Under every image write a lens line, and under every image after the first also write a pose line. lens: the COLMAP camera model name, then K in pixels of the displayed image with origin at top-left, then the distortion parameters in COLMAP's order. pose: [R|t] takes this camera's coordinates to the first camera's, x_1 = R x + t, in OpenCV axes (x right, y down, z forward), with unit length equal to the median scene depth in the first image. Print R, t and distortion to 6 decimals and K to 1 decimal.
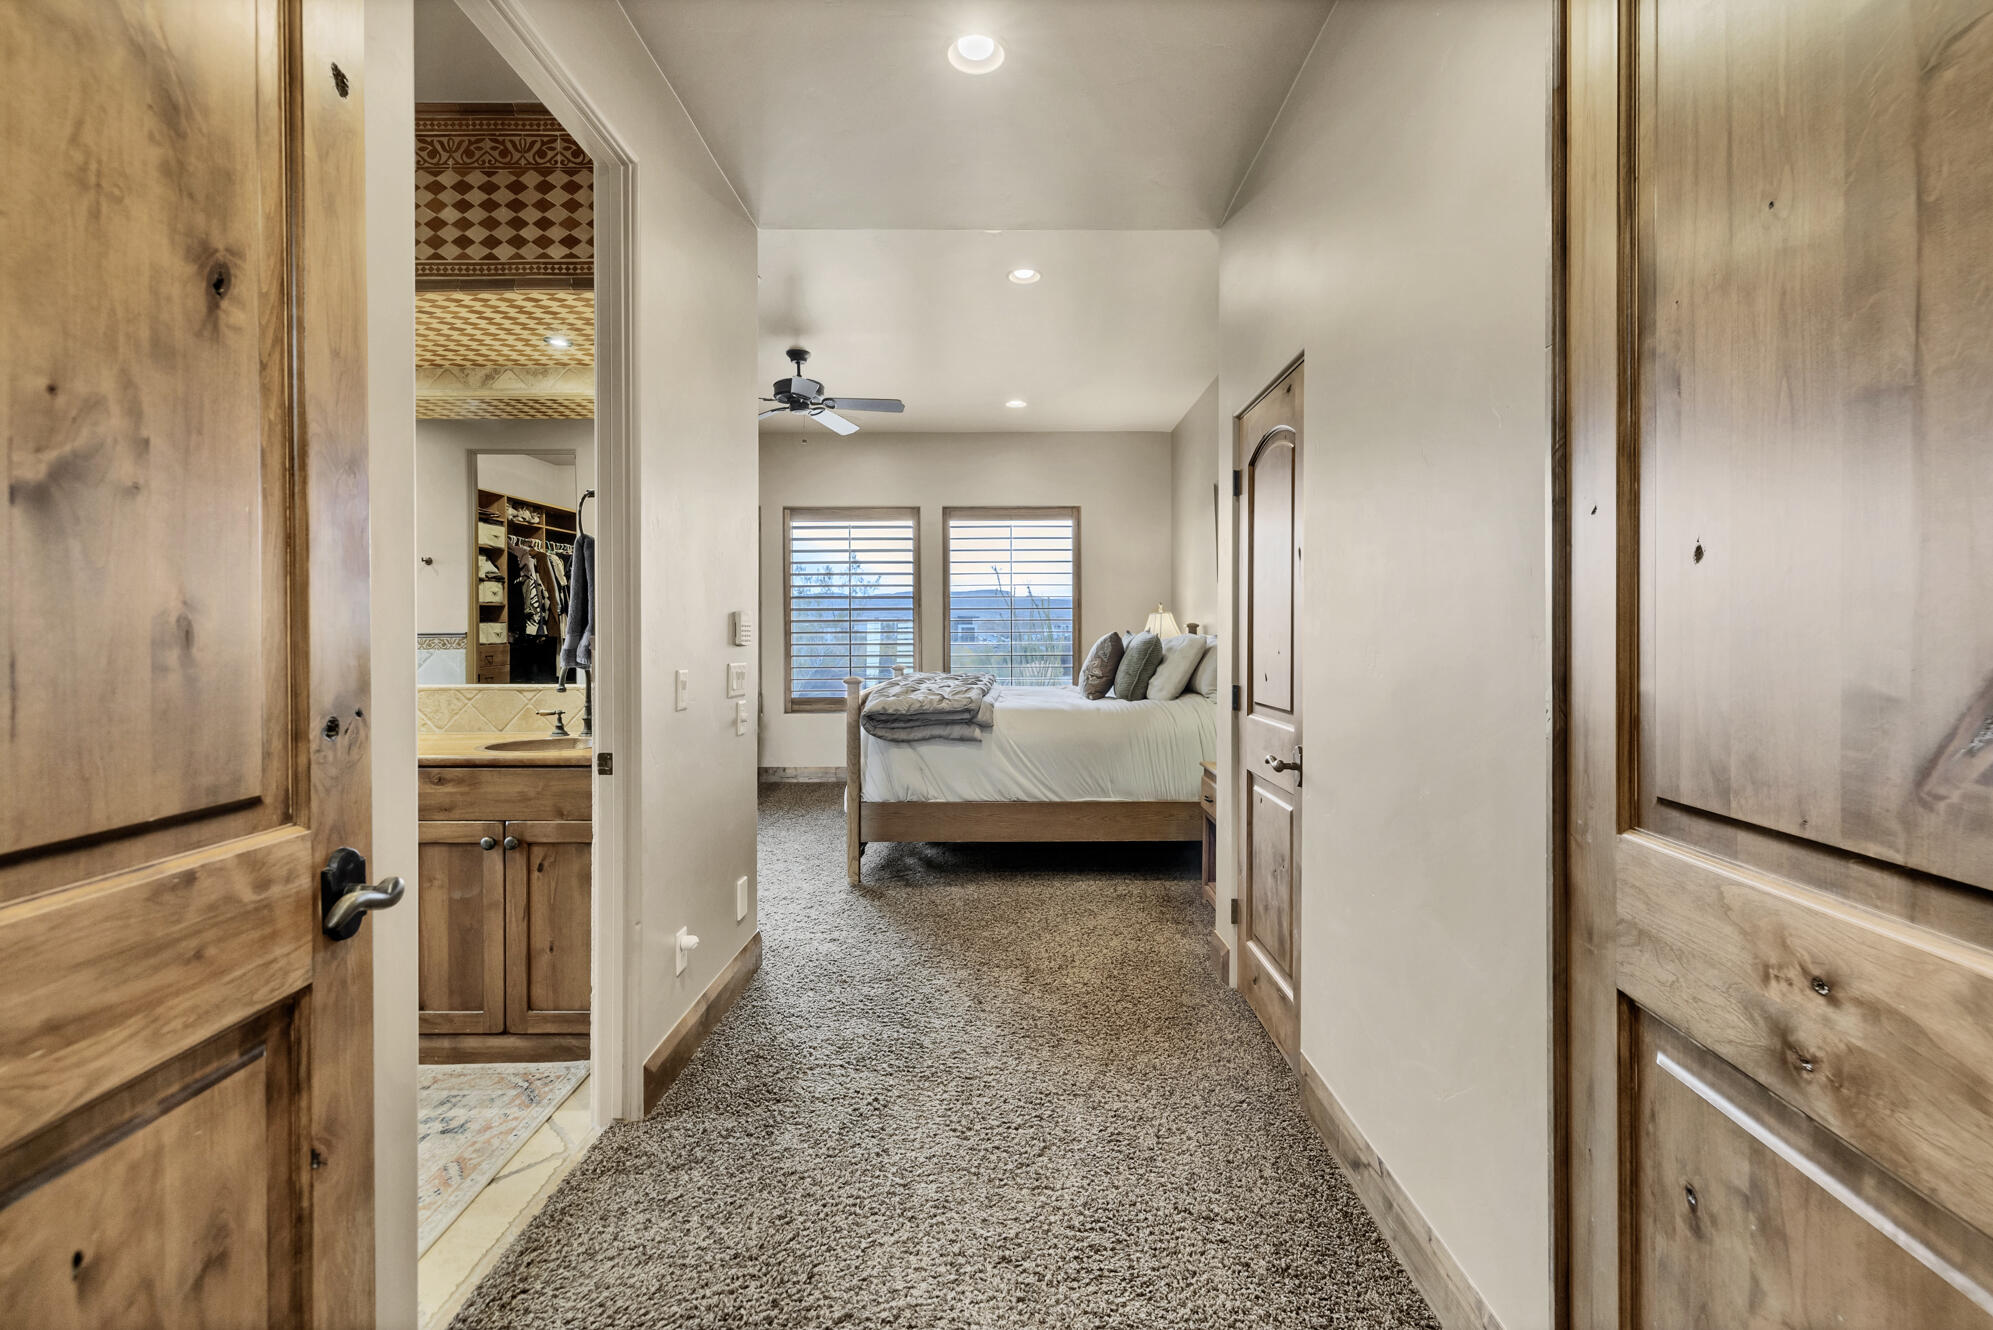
lens RADIAL K [[865.1, 0, 996.5], [0, 865.1, 644.5], [0, 0, 1]] dist [0.001476, 0.000315]
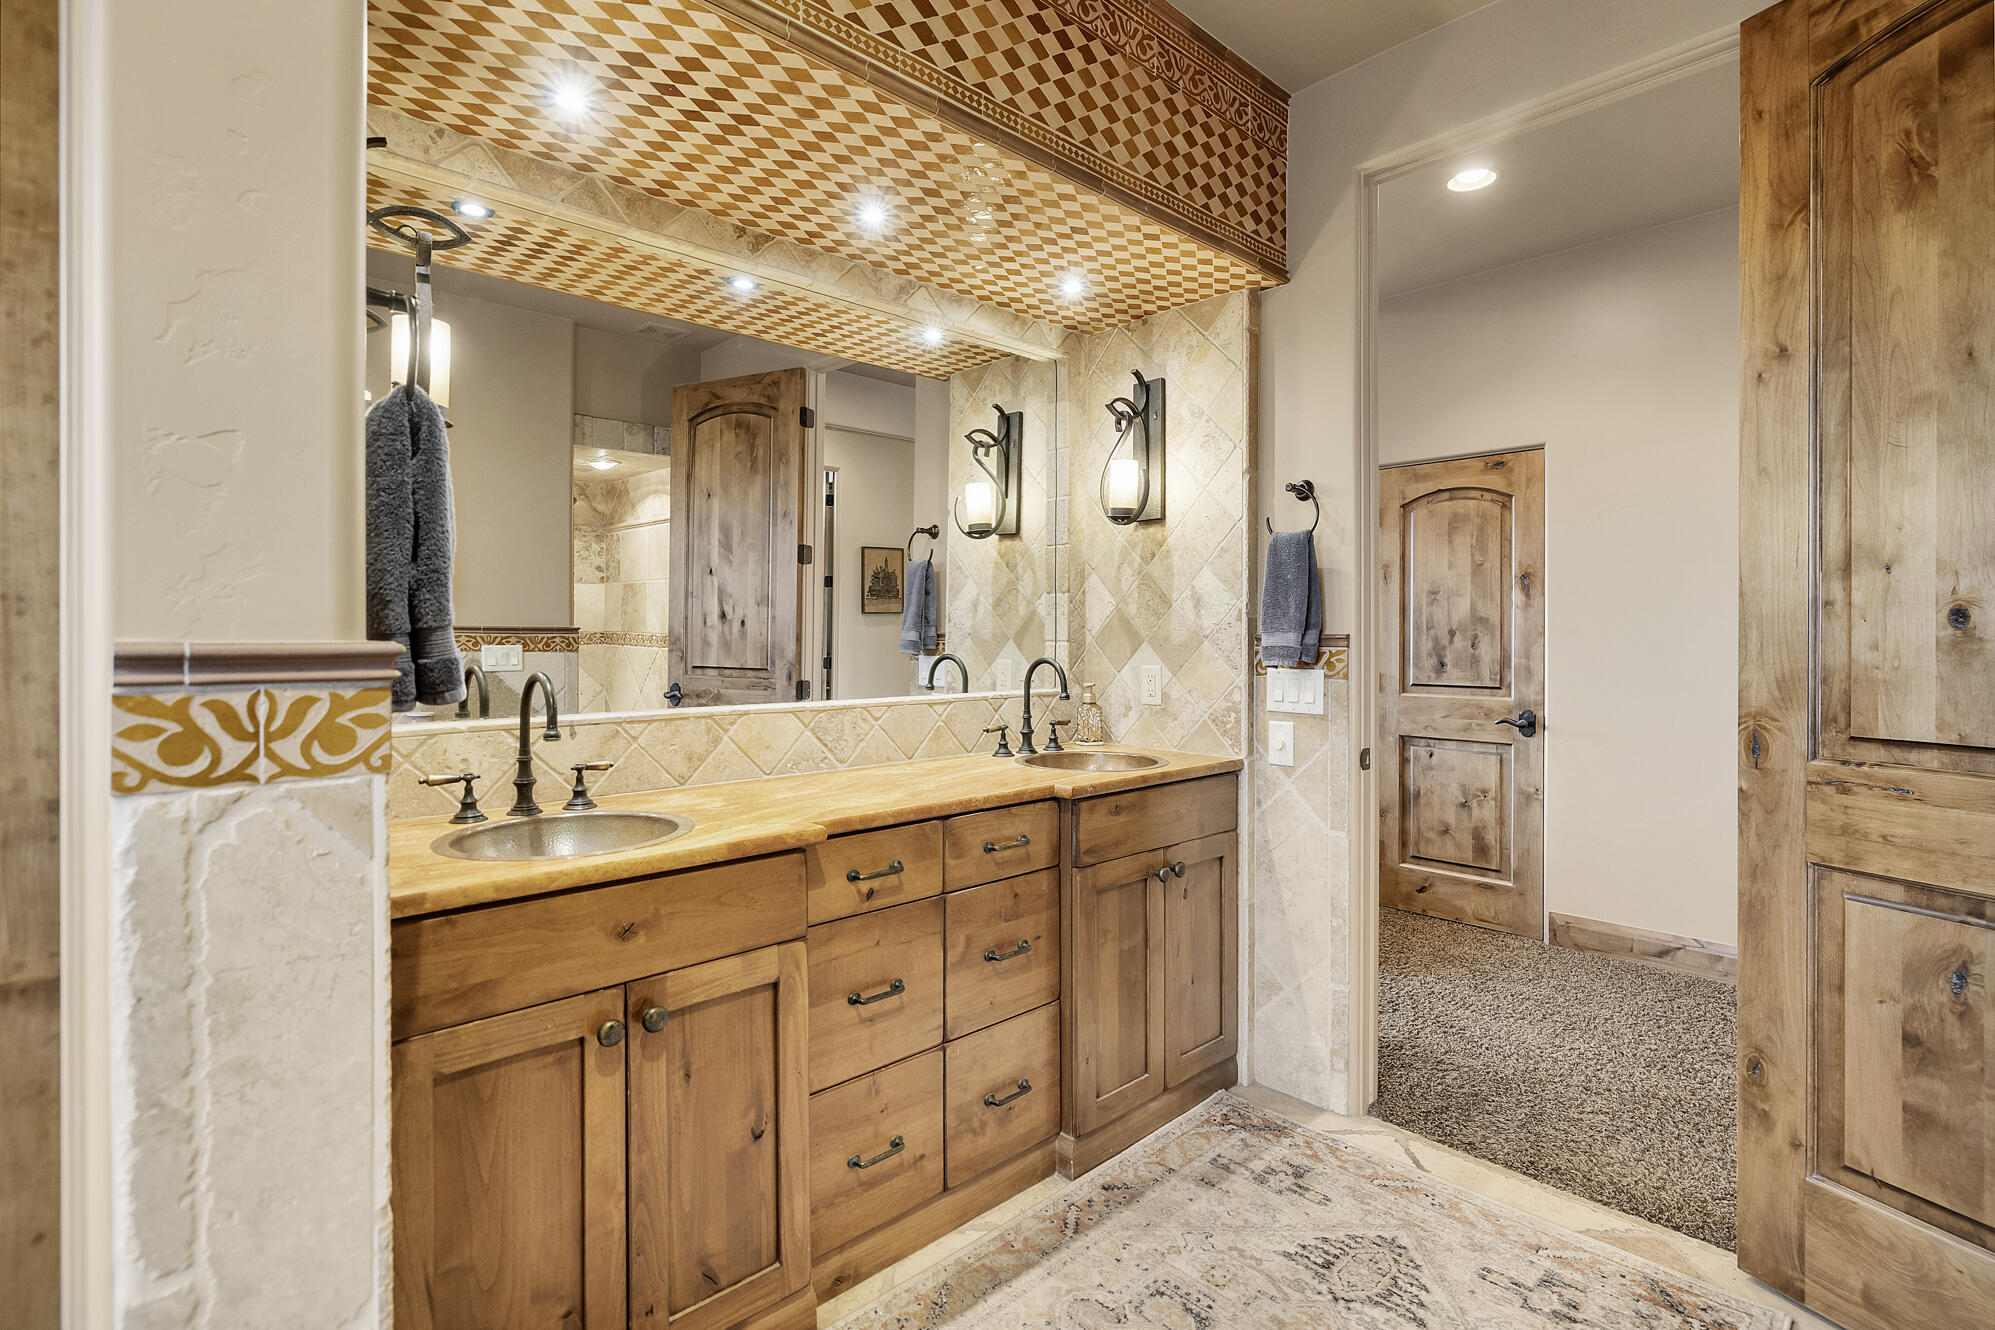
lens RADIAL K [[955.9, 0, 1000.5], [0, 955.9, 639.3], [0, 0, 1]] dist [-0.002195, -0.000145]
pose [[0.723816, -0.001447, 0.689992, -1.416833], [0.005385, 0.999979, -0.003553, -0.001752], [-0.689972, 0.006287, 0.723808, 0.439483]]
